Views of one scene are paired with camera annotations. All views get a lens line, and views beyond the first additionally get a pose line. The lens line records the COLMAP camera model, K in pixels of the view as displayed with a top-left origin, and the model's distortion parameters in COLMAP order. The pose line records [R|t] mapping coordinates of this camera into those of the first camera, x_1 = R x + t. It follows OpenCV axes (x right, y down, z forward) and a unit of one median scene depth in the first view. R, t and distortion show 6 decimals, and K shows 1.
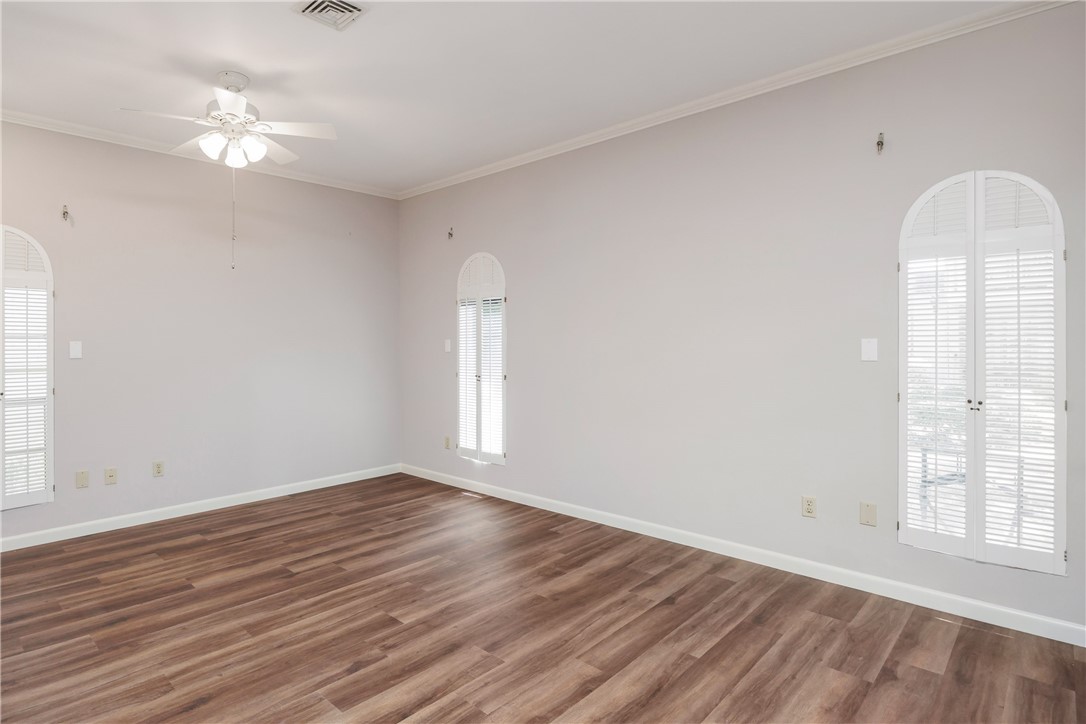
lens RADIAL K [[579.1, 0, 505.0], [0, 579.1, 349.4], [0, 0, 1]] dist [-0.006364, -0.001432]
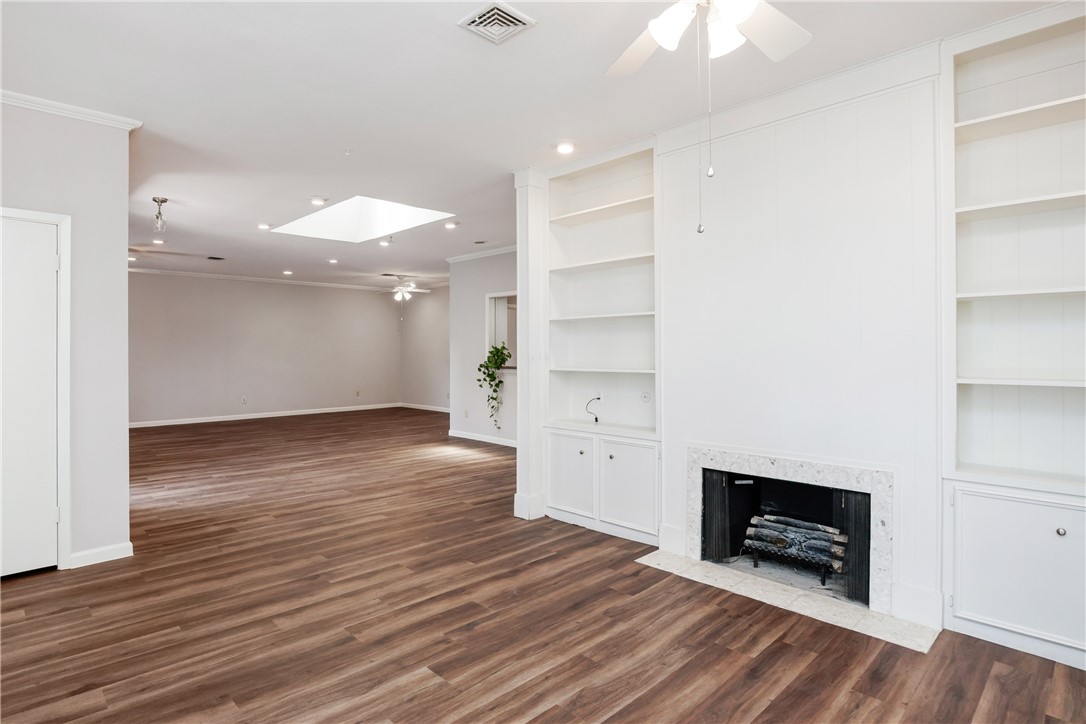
lens RADIAL K [[569.9, 0, 535.7], [0, 569.9, 347.0], [0, 0, 1]] dist [-0.004316, -0.001161]
pose [[-0.999673, 0.003667, 0.025288, -0.319987], [0.003571, 0.999986, -0.003857, -0.017944], [-0.025301, -0.003765, -0.999673, 1.634010]]
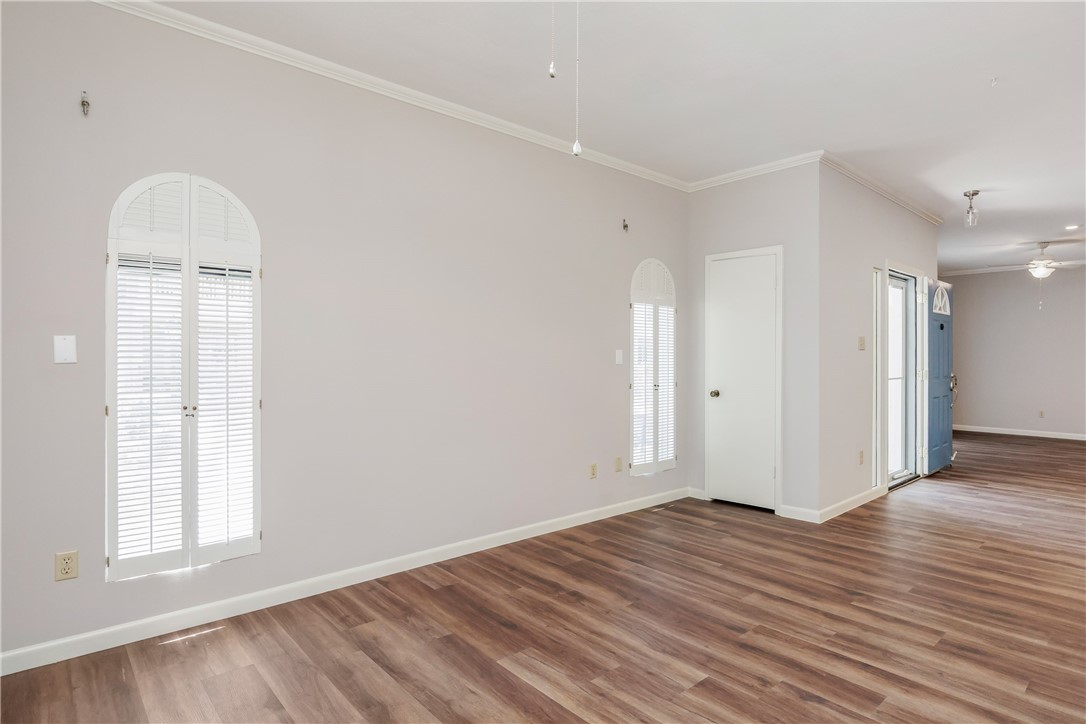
lens RADIAL K [[589.5, 0, 577.5], [0, 589.5, 362.9], [0, 0, 1]] dist [-0.009854, 0.000164]
pose [[0.042211, -0.006887, 0.999085, -0.906896], [0.002442, 0.999974, 0.006790, 0.004584], [-0.999106, 0.002153, 0.042227, 1.001780]]
